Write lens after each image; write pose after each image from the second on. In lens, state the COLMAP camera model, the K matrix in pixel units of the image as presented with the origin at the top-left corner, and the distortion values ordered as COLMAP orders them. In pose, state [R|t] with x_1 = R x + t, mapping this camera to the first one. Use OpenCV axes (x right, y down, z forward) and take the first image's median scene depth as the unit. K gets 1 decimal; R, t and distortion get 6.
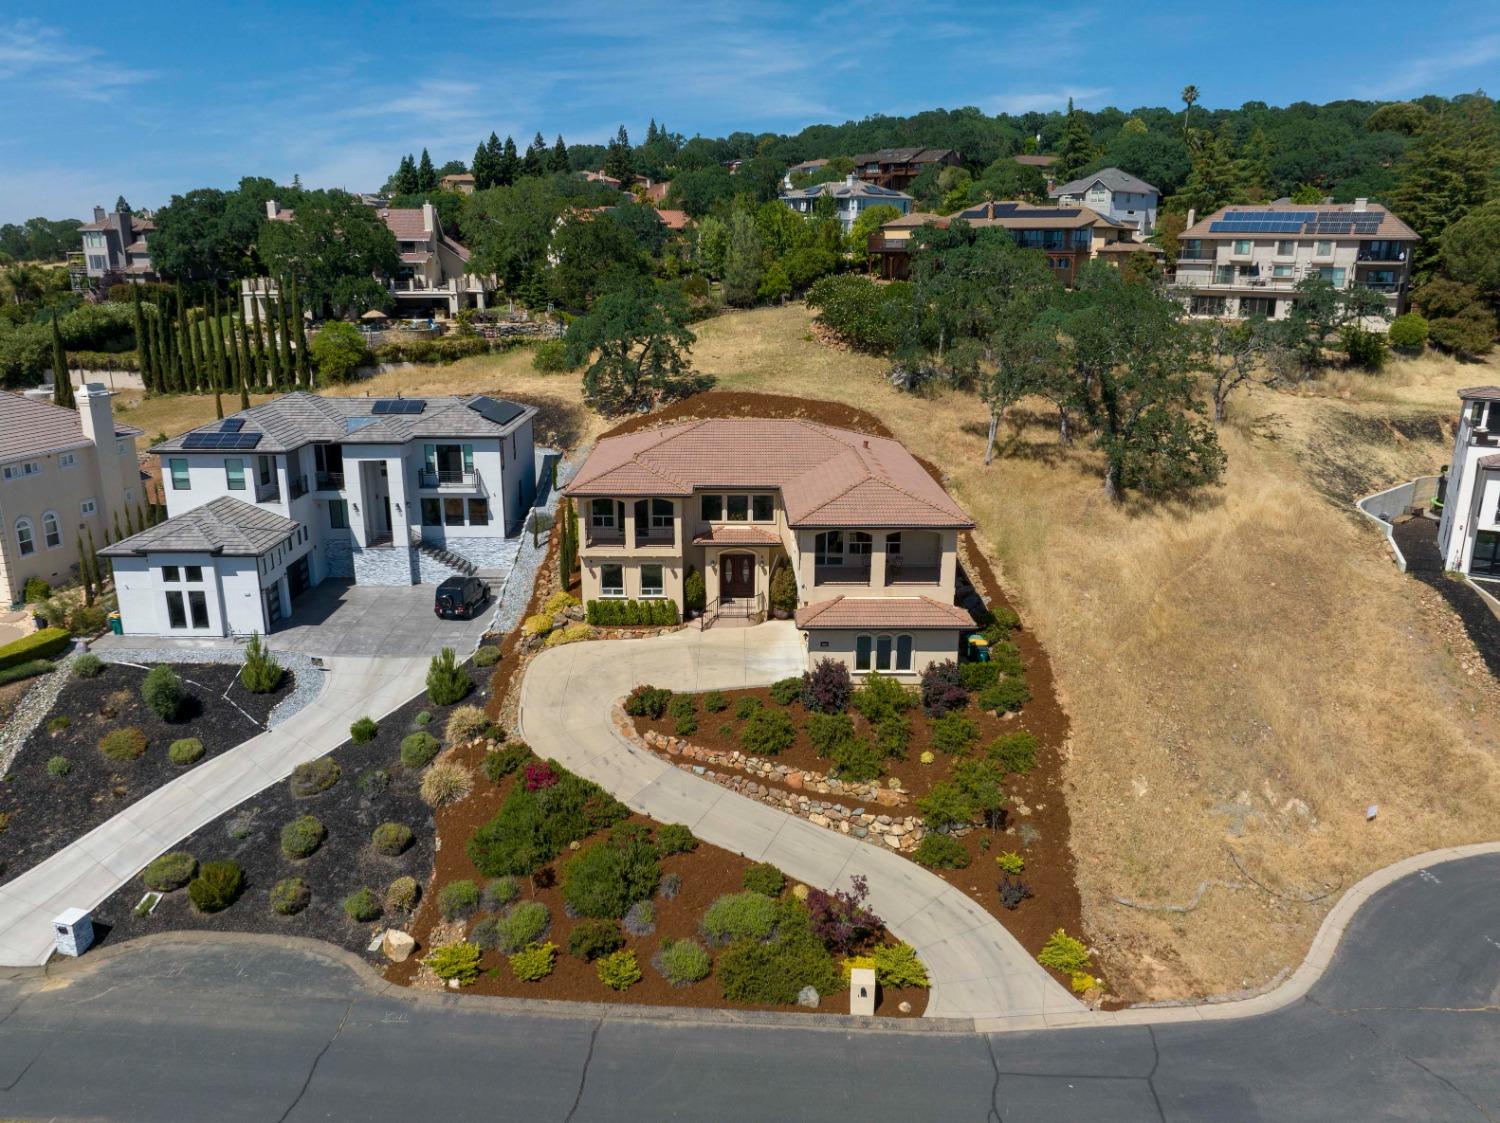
lens RADIAL K [[1056.4, 0, 750.0], [0, 1056.4, 561.5], [0, 0, 1]] dist [-0.038293, -0.001369]
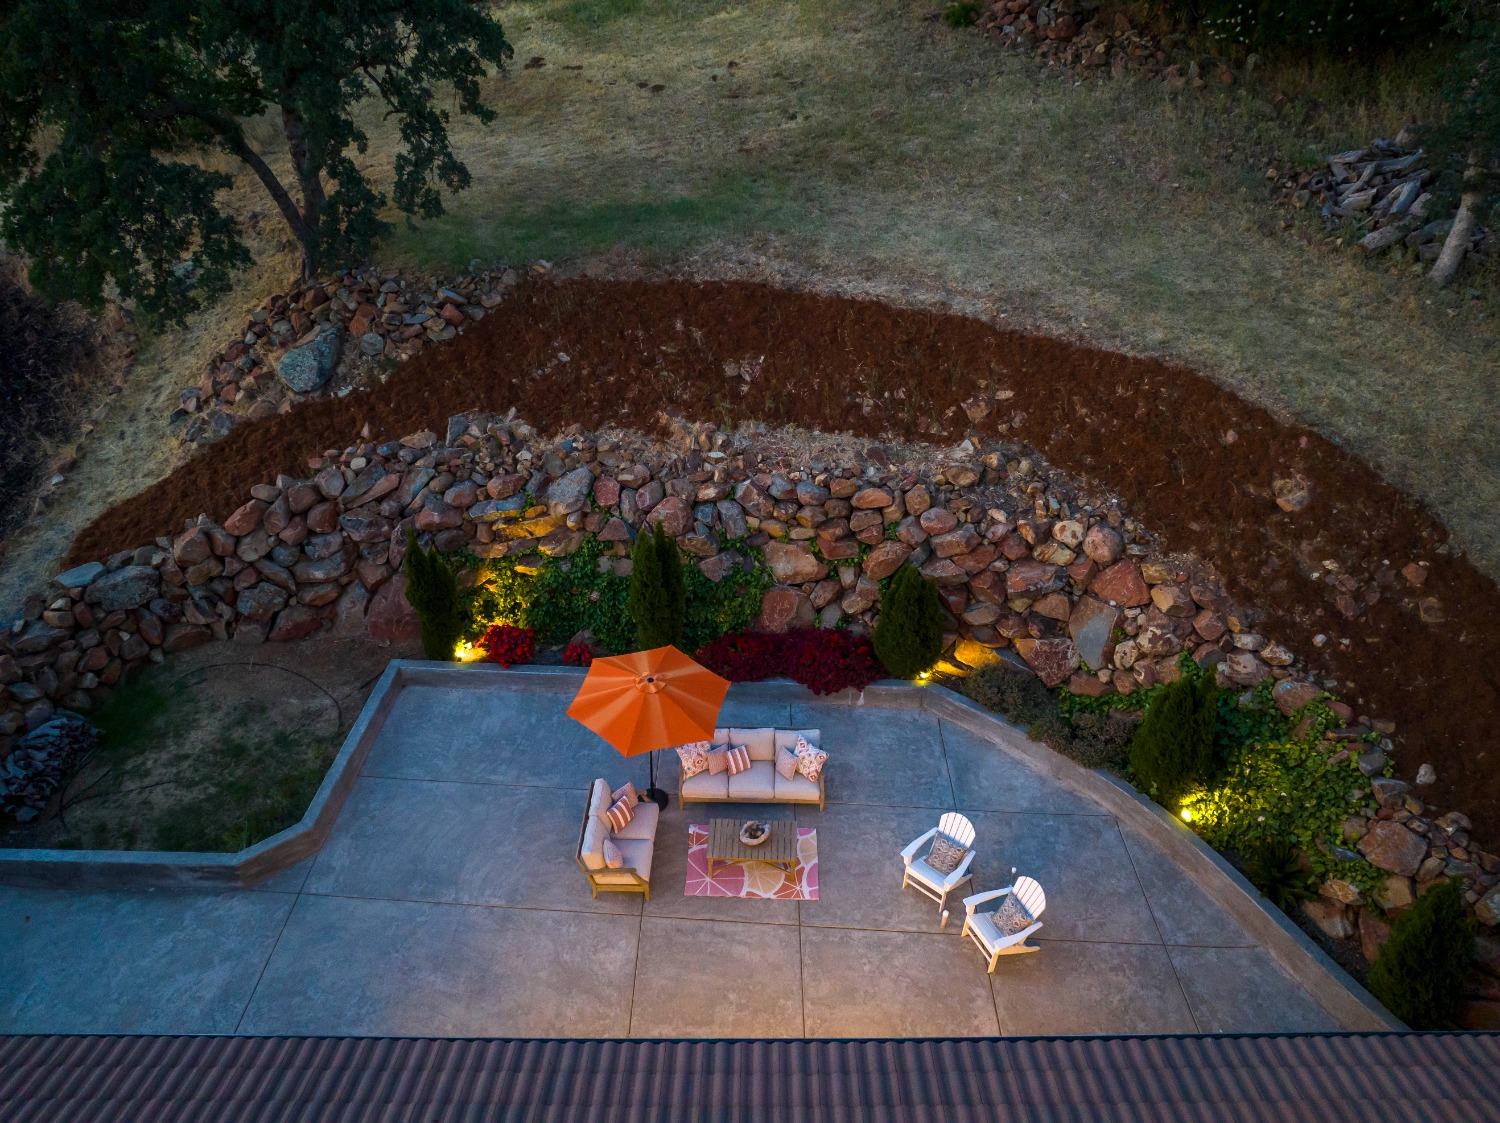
lens RADIAL K [[1056.4, 0, 750.0], [0, 1056.4, 561.5], [0, 0, 1]] dist [-0.038293, -0.001369]
pose [[0.999926, 0.003920, -0.011481, -0.000022], [-0.000429, 0.957191, 0.289457, -0.284853], [0.012124, -0.289430, 0.957122, 1.279291]]
